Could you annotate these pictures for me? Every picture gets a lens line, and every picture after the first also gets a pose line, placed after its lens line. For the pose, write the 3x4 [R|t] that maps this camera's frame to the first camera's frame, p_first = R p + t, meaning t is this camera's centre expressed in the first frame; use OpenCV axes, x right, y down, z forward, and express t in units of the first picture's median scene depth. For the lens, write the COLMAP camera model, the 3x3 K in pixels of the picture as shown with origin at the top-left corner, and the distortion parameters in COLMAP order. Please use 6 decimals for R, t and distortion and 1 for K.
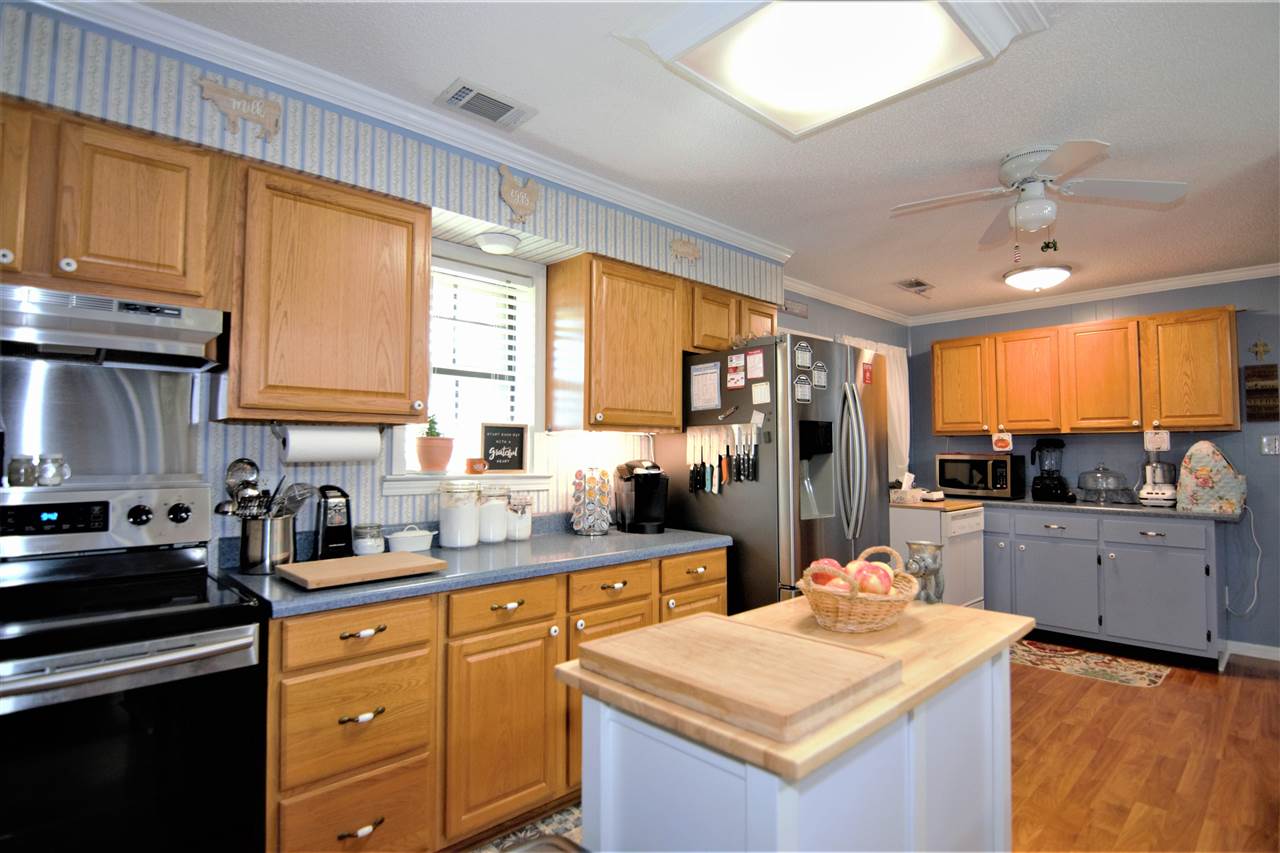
lens RADIAL K [[652.5, 0, 647.2], [0, 652.5, 424.7], [0, 0, 1]] dist [-0.004734, -0.000923]
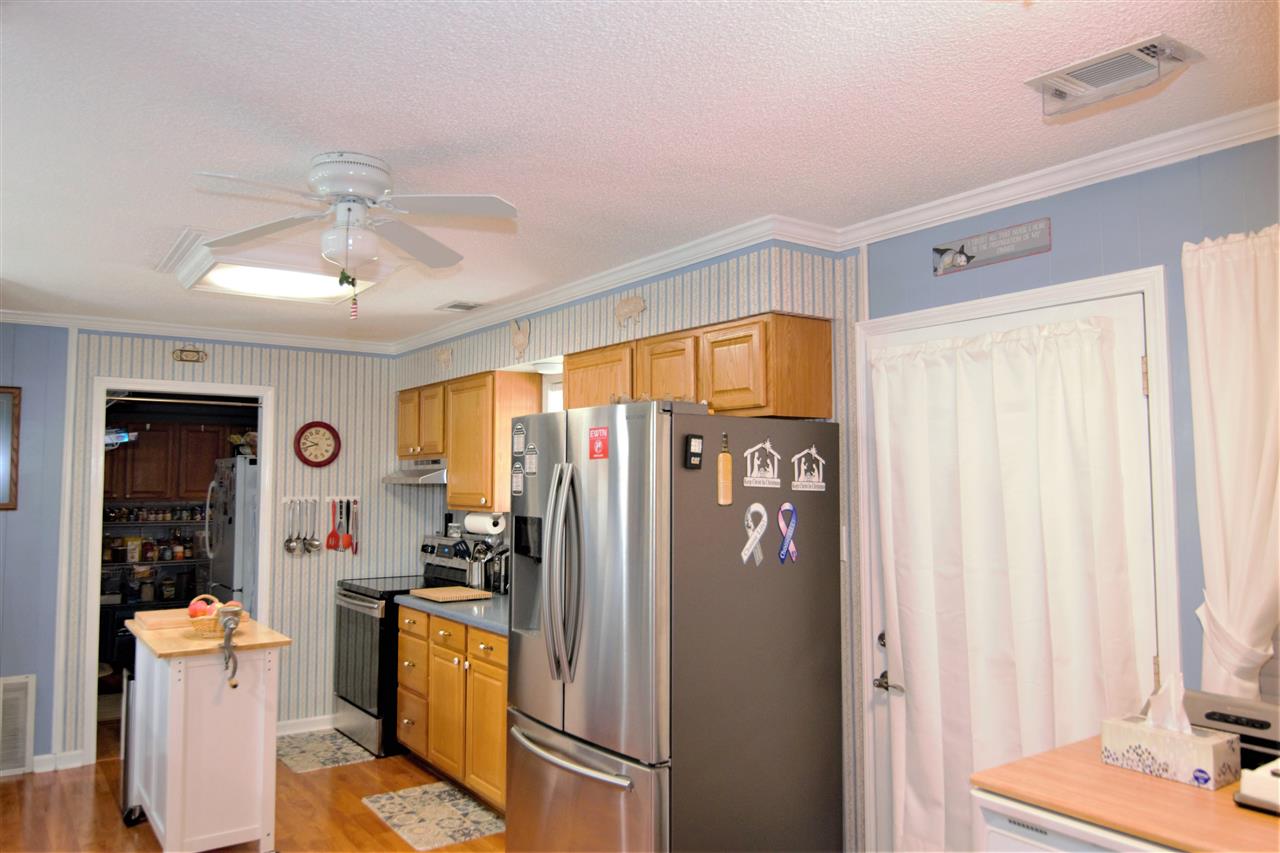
lens RADIAL K [[909.1, 0, 636.6], [0, 909.1, 421.6], [0, 0, 1]] dist [-0.001817, -0.000910]
pose [[-0.144920, -0.063082, -0.987430, 1.379795], [0.048718, 0.996300, -0.070799, -0.036994], [0.988243, -0.058366, -0.141310, 1.303835]]
